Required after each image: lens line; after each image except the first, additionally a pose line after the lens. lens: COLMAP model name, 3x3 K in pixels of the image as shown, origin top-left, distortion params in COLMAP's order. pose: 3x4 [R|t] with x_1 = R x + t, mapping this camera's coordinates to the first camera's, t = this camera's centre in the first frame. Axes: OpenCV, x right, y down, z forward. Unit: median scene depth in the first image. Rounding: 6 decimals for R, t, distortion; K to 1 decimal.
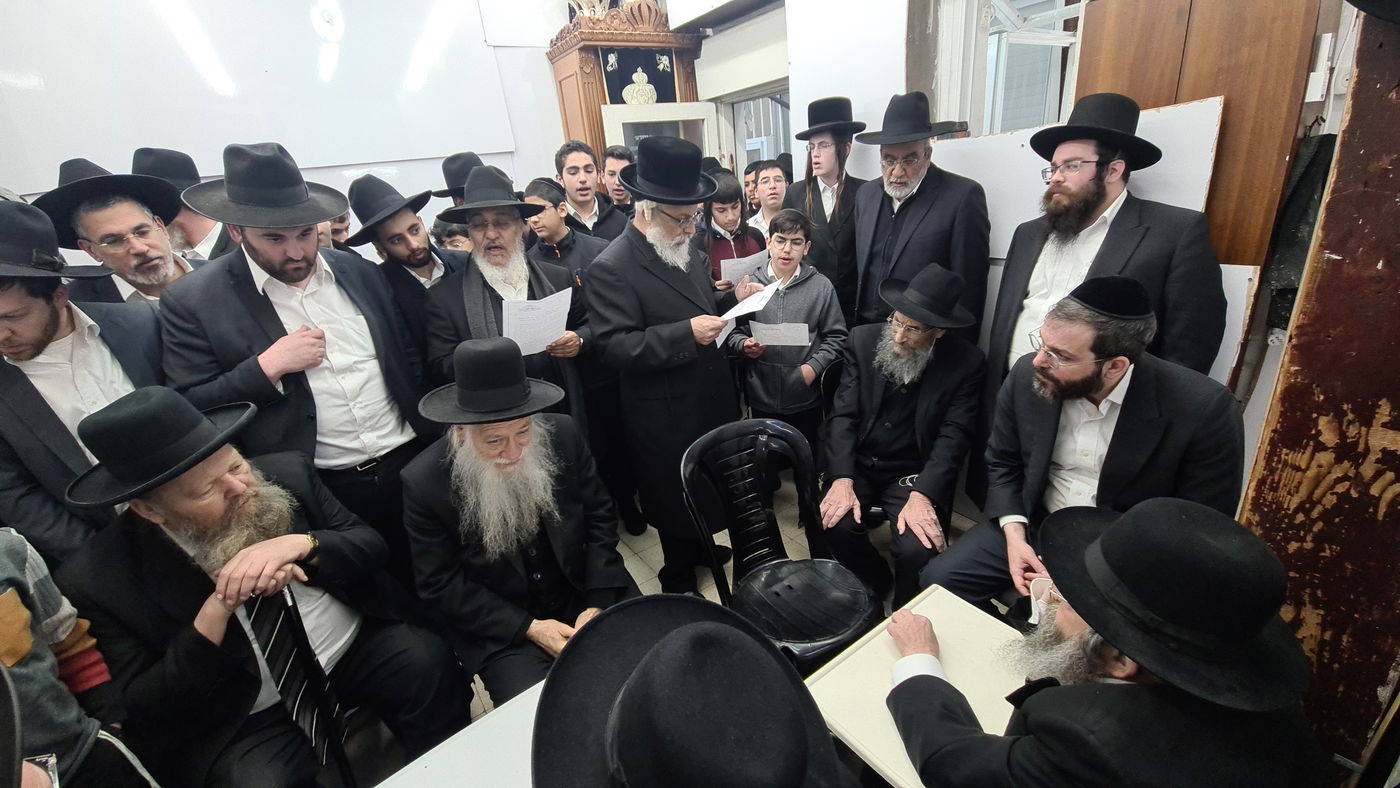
lens RADIAL K [[574.1, 0, 697.5], [0, 574.1, 388.7], [0, 0, 1]] dist [-0.002823, -0.004684]
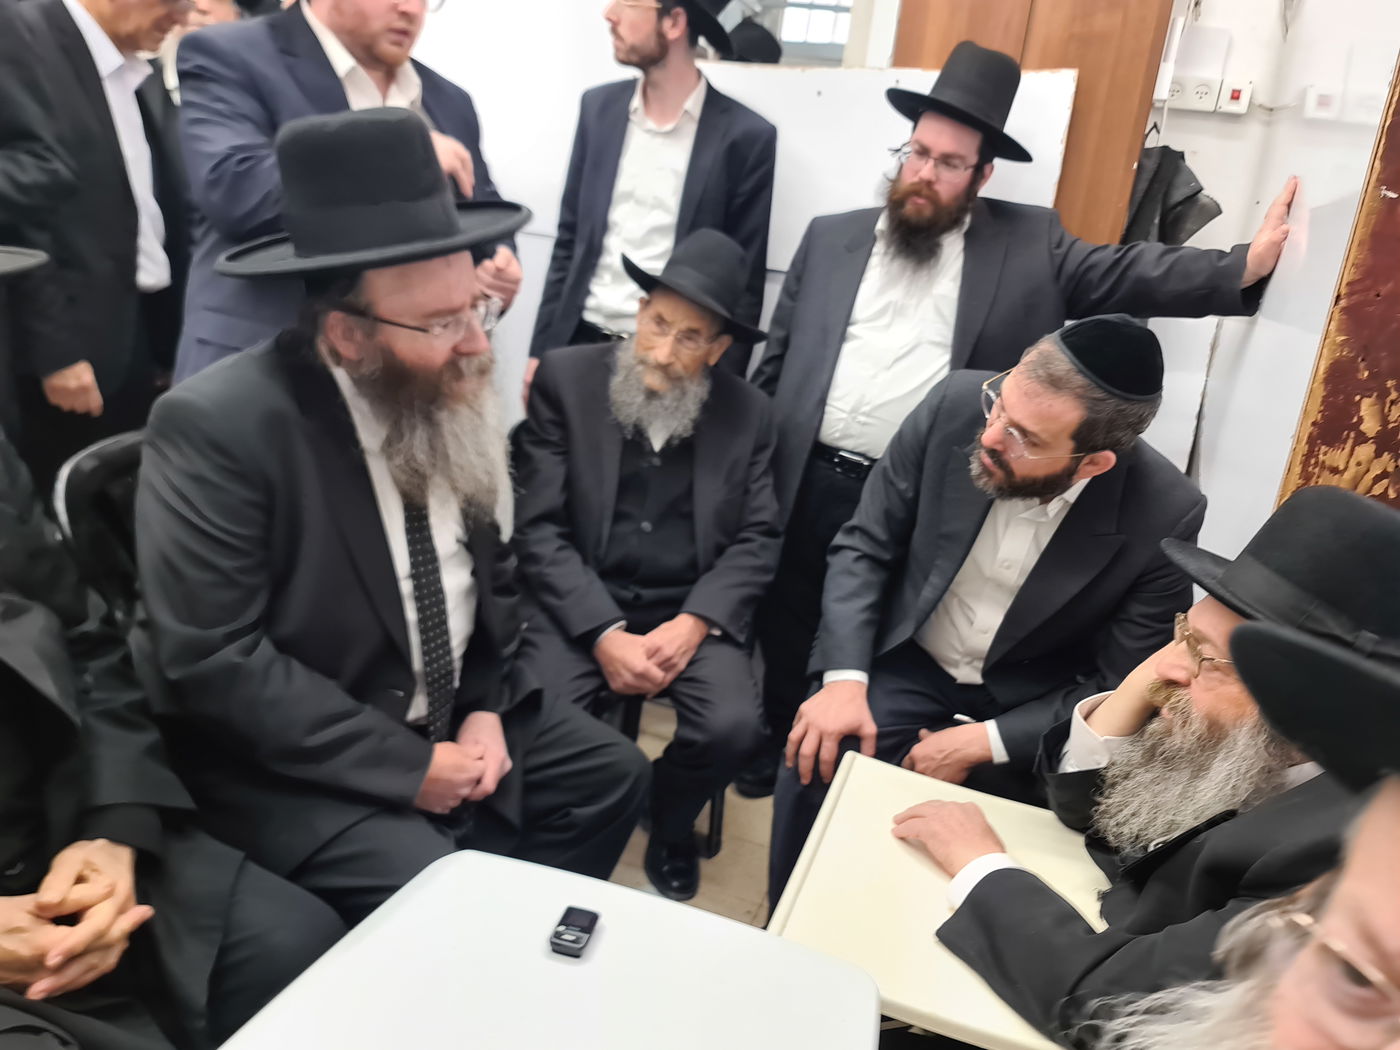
lens RADIAL K [[1049.0, 0, 713.9], [0, 1049.0, 521.0], [0, 0, 1]] dist [-0.031309, 0.009287]
pose [[0.789418, 0.027843, 0.613224, -0.334415], [0.013658, 0.997927, -0.062893, 0.190630], [-0.613704, 0.058025, 0.787401, 0.263063]]
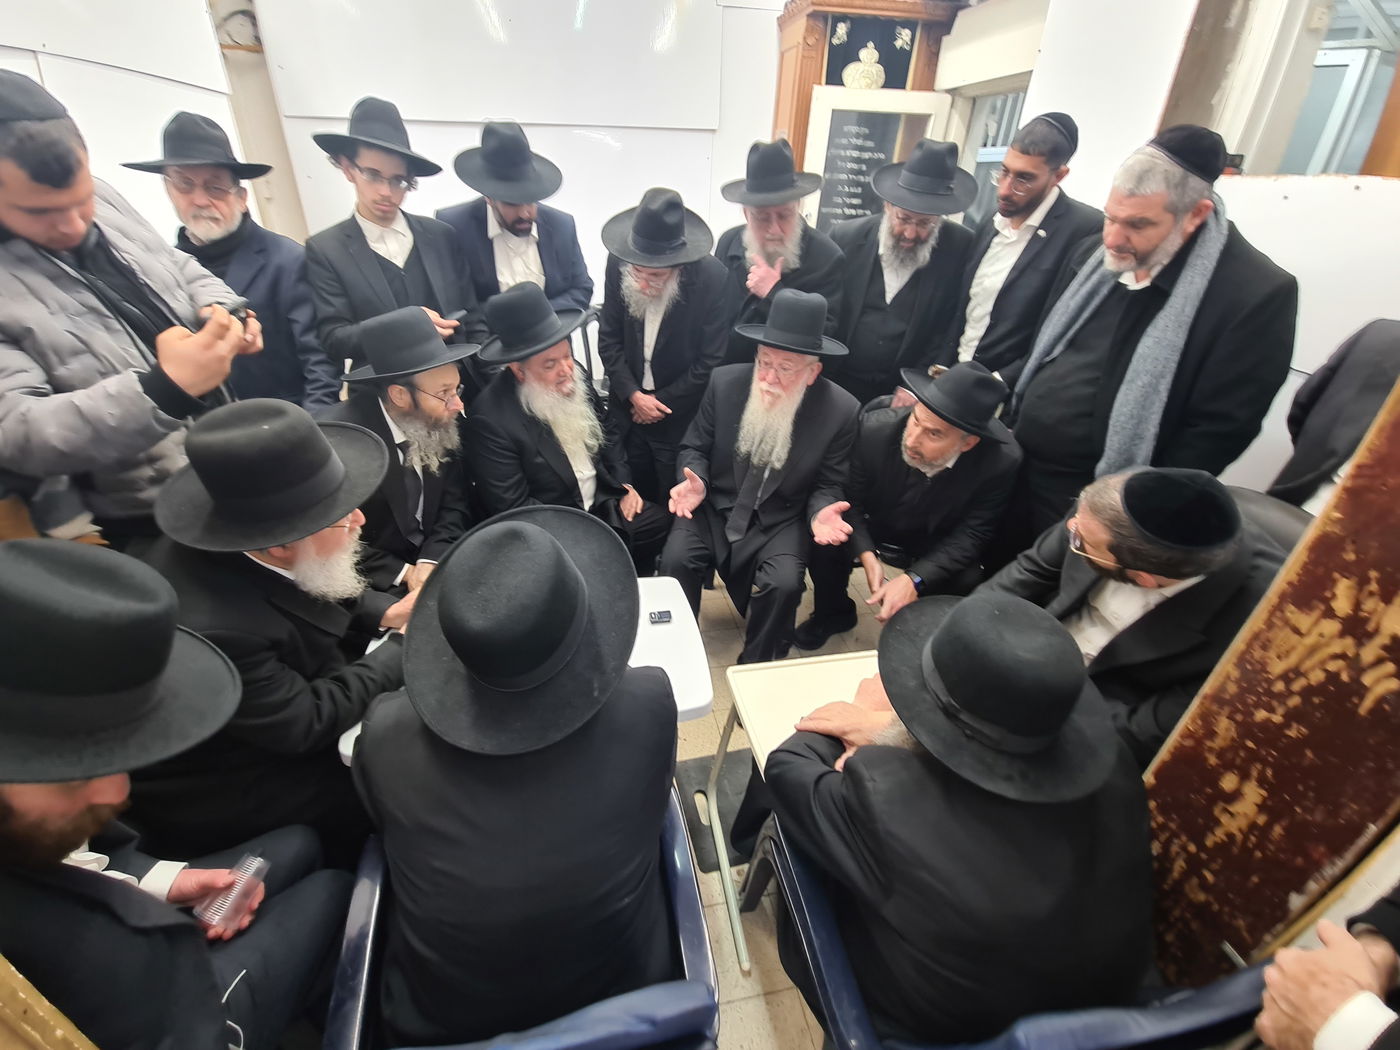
lens RADIAL K [[584.3, 0, 686.0], [0, 584.3, 511.2], [0, 0, 1]] dist [-0.003109, 0.001001]
pose [[0.912187, 0.297656, -0.281631, 0.277127], [-0.244065, 0.946729, 0.210085, 0.007346], [0.329161, -0.122901, 0.936242, -0.055693]]
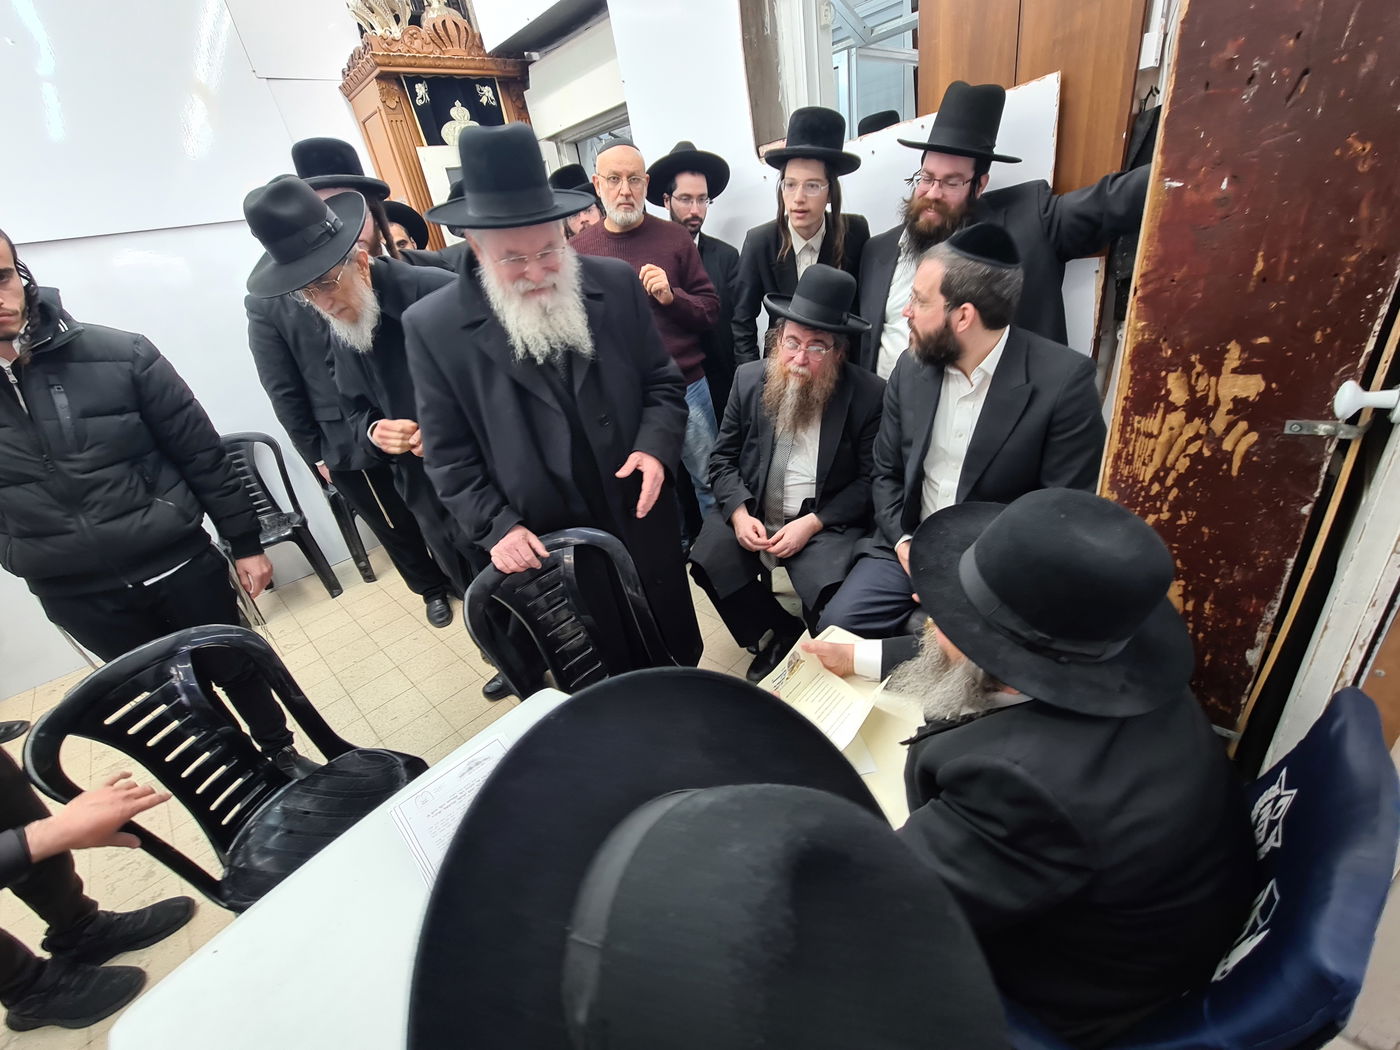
lens RADIAL K [[584.3, 0, 693.3], [0, 584.3, 515.3], [0, 0, 1]] dist [-0.003109, 0.001001]
pose [[0.981322, -0.129825, 0.141963, 0.110170], [0.118704, 0.989352, 0.084216, 0.066340], [-0.151384, -0.065791, 0.986283, 0.106752]]
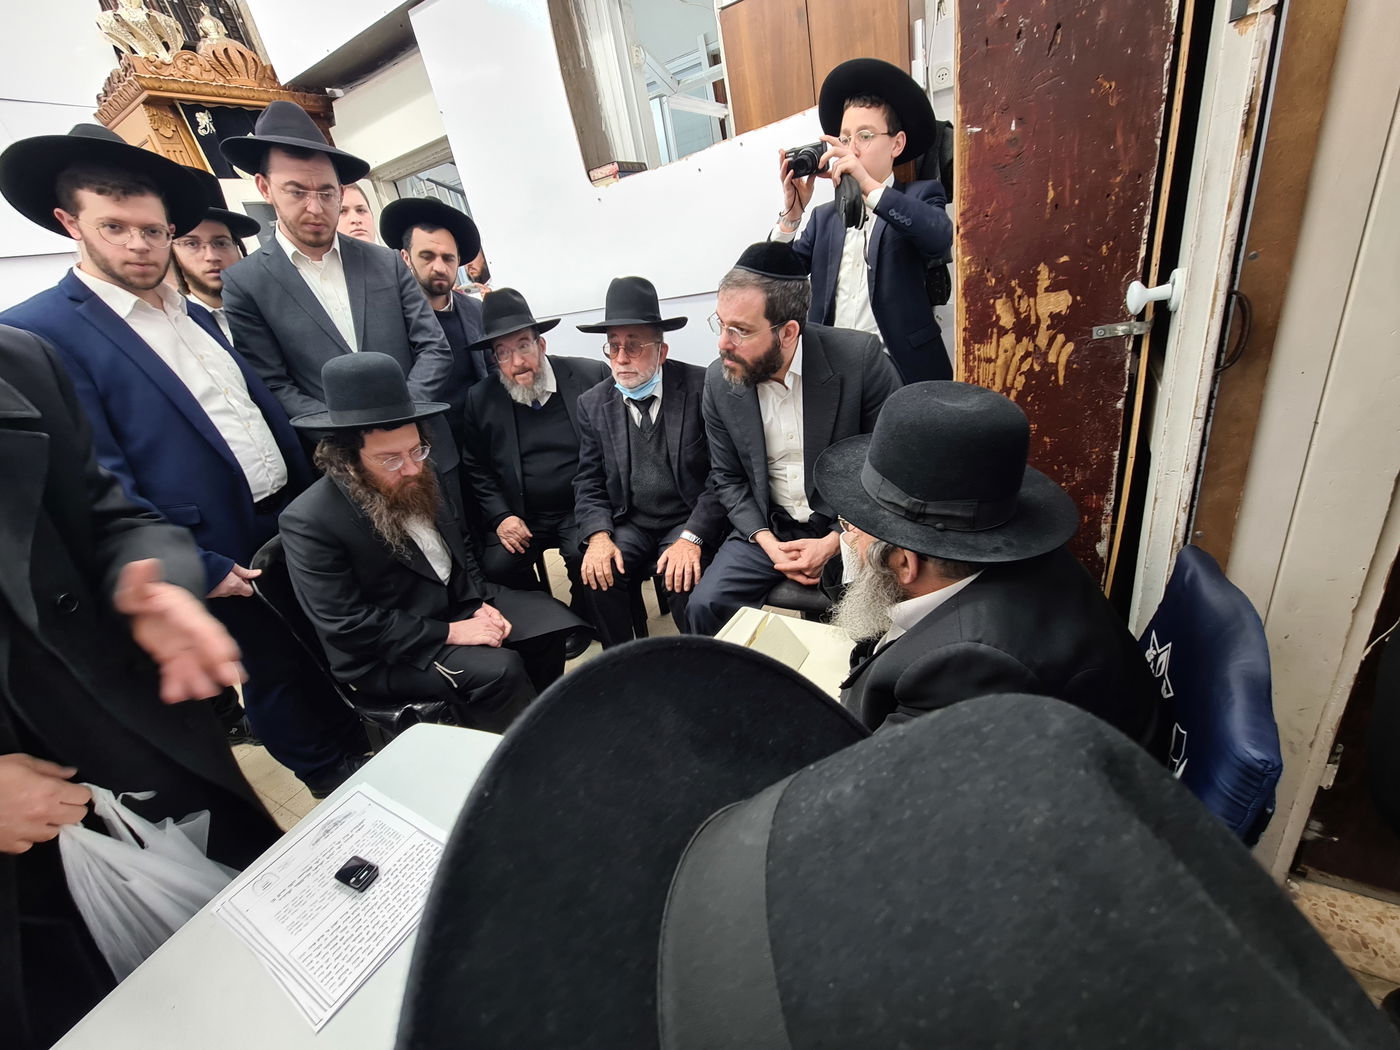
lens RADIAL K [[584.3, 0, 694.9], [0, 584.3, 510.2], [0, 0, 1]] dist [-0.003109, 0.001001]
pose [[0.898221, -0.231330, 0.373745, 0.077330], [0.235315, 0.971266, 0.035634, 0.158743], [-0.371249, 0.055940, 0.926847, 0.153994]]
